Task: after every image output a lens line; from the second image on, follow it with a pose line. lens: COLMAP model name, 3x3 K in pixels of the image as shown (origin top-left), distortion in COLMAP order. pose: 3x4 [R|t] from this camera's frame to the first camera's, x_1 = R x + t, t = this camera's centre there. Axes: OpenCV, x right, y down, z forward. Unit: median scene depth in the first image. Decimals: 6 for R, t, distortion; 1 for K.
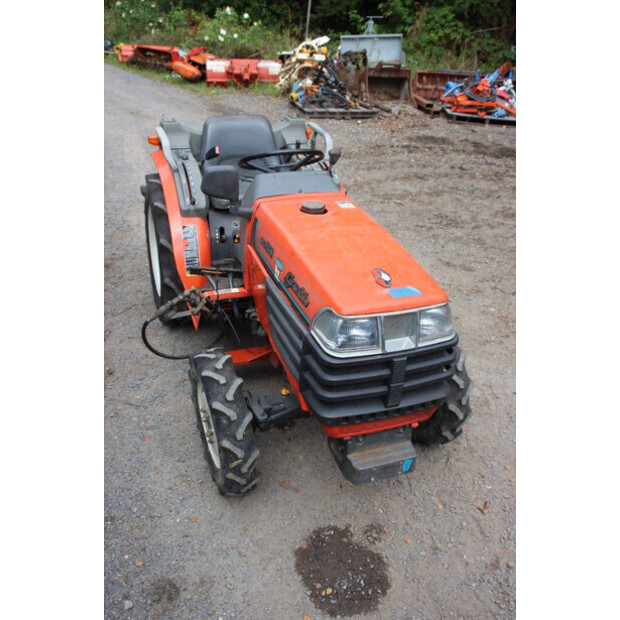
lens RADIAL K [[588.6, 0, 310.0], [0, 588.6, 310.0], [0, 0, 1]] dist [-0.123334, 0.180689]
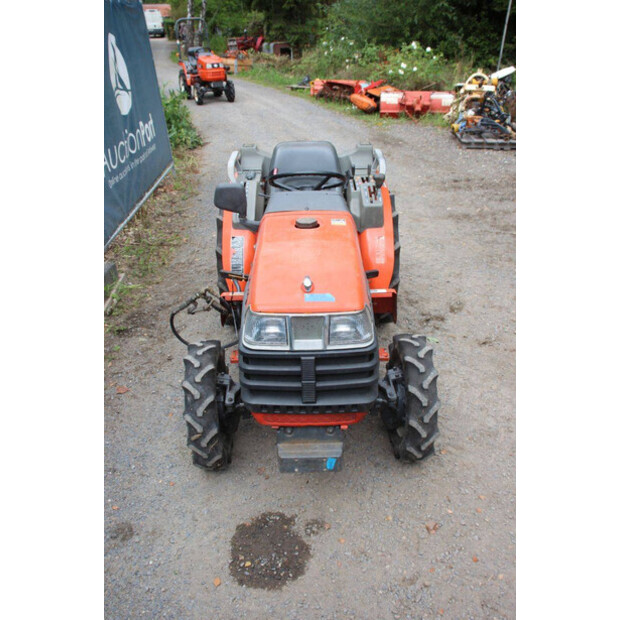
lens RADIAL K [[588.6, 0, 310.0], [0, 588.6, 310.0], [0, 0, 1]] dist [-0.123334, 0.180689]
pose [[0.943200, 0.092907, -0.318971, 0.336025], [-0.108435, 0.993613, -0.031233, 0.019389], [0.314032, 0.064046, 0.947250, -0.030164]]
